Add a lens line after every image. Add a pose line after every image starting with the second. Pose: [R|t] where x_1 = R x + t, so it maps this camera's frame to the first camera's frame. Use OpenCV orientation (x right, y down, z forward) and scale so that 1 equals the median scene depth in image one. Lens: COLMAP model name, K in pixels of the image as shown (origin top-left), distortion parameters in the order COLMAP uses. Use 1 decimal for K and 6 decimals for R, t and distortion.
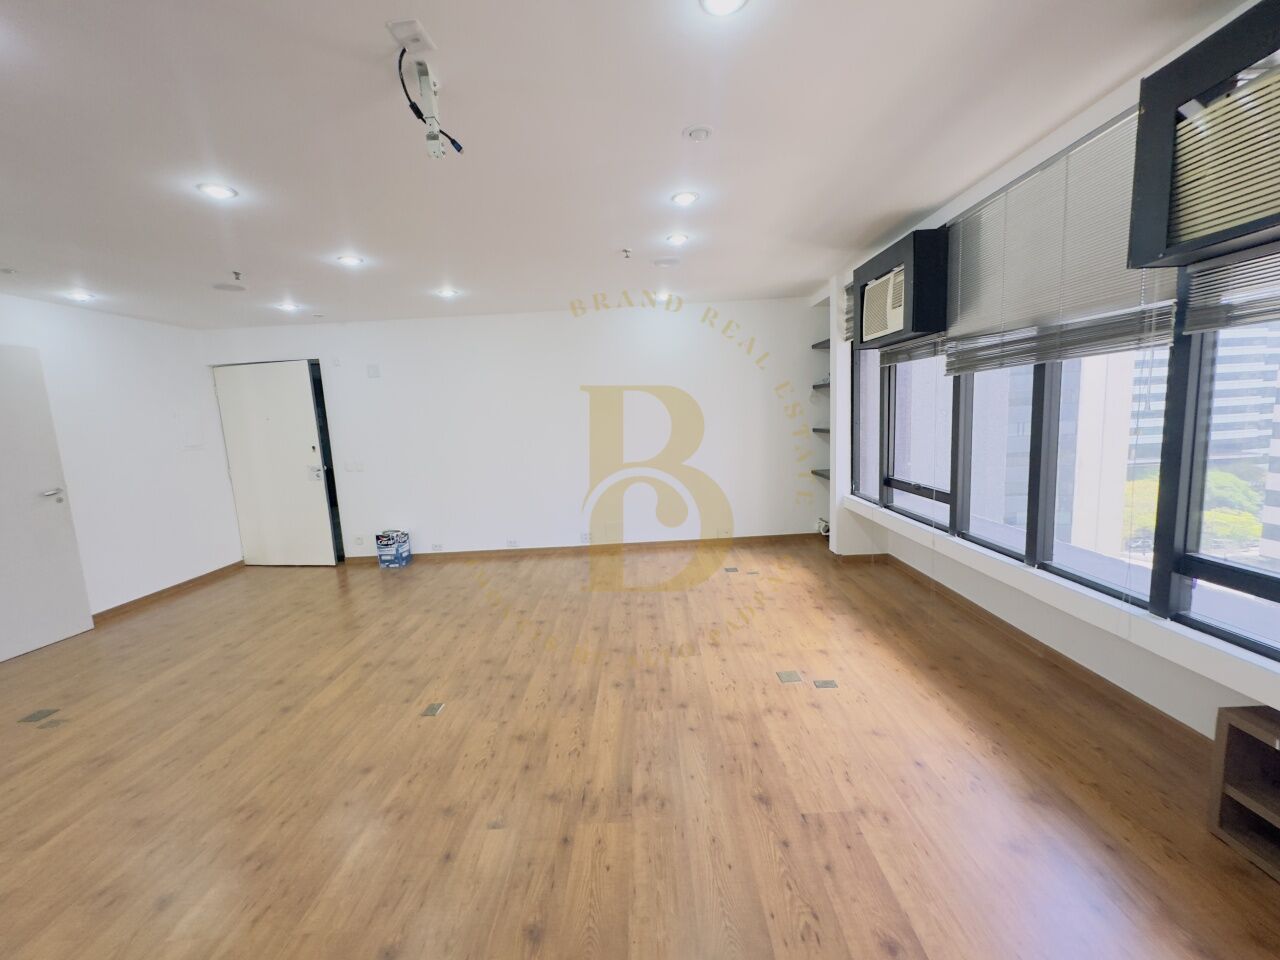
lens RADIAL K [[510.8, 0, 639.8], [0, 510.8, 479.2], [0, 0, 1]] dist [-0.003106, 0.000827]
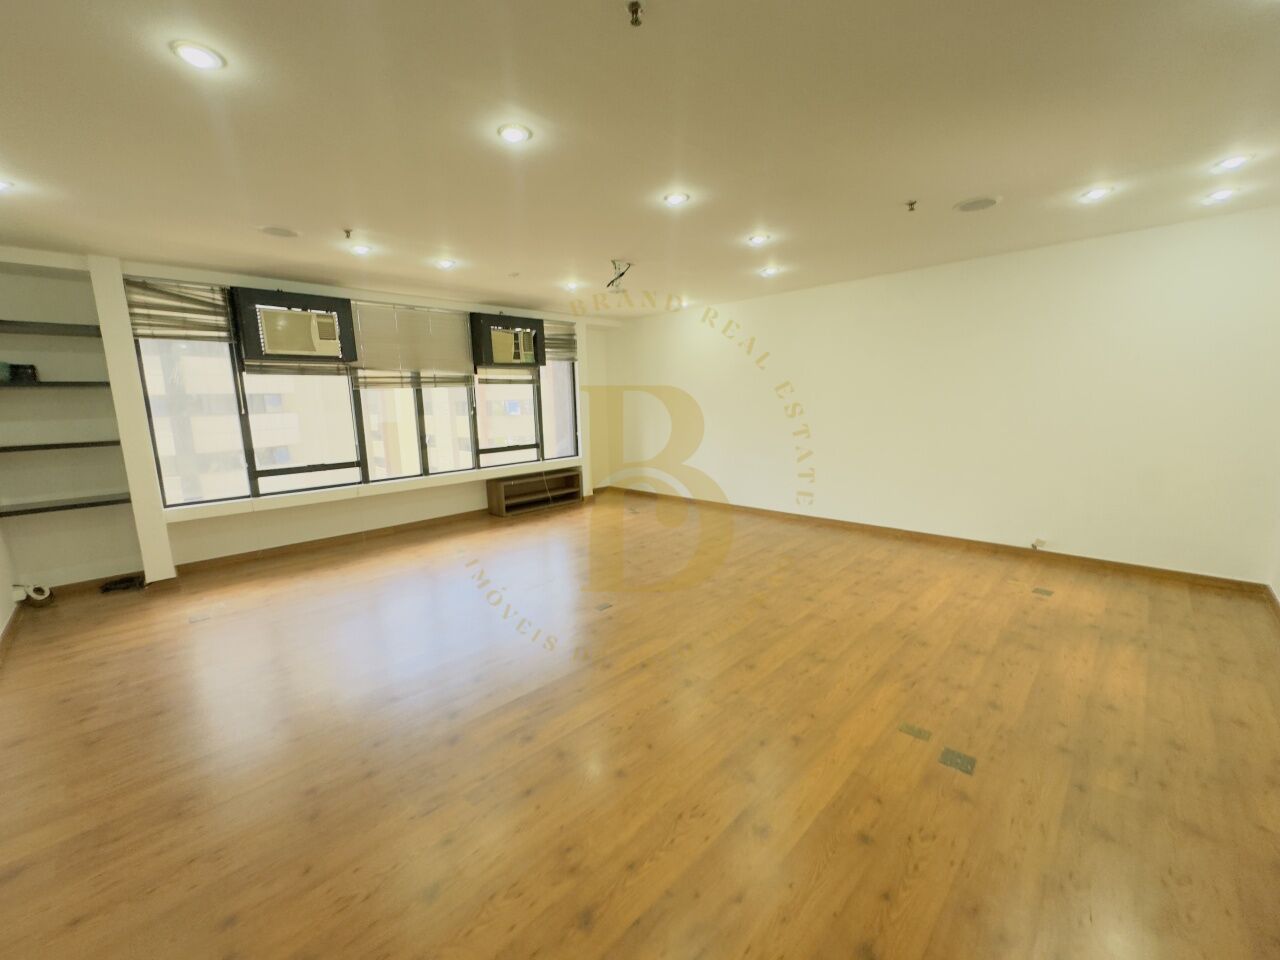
lens RADIAL K [[510.8, 0, 639.8], [0, 510.8, 478.9], [0, 0, 1]] dist [-0.003106, 0.000827]
pose [[-0.712061, -0.039887, 0.700984, -1.145982], [0.152137, 0.965900, 0.209502, -0.115551], [-0.685437, 0.255824, -0.681712, 1.440282]]
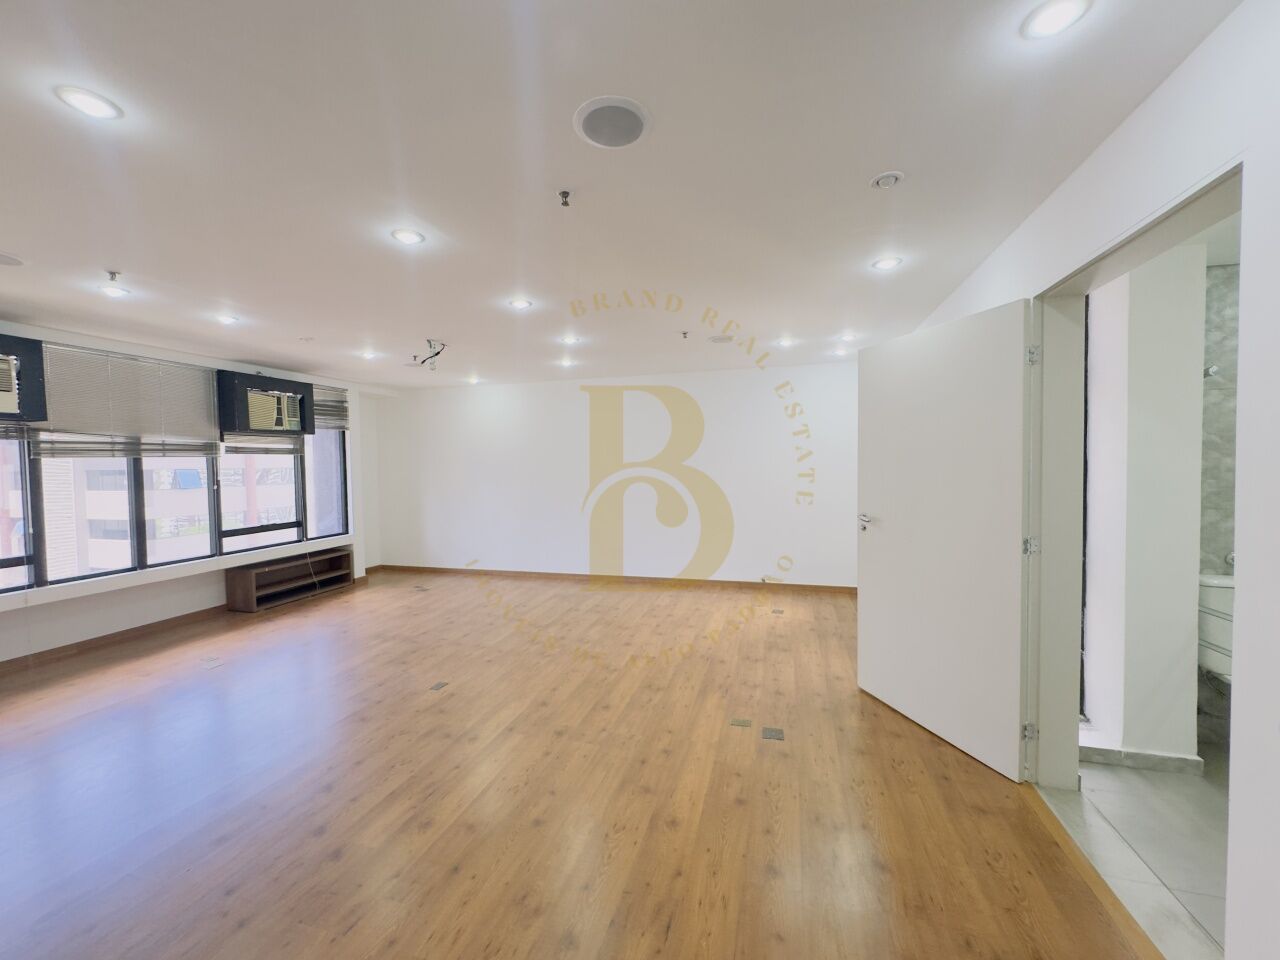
lens RADIAL K [[510.8, 0, 639.8], [0, 510.8, 478.6], [0, 0, 1]] dist [-0.003106, 0.000827]
pose [[-0.960010, 0.059041, 0.273668, -1.047515], [0.100960, 0.984746, 0.141711, -0.164122], [-0.261127, 0.163673, -0.951327, 1.643755]]
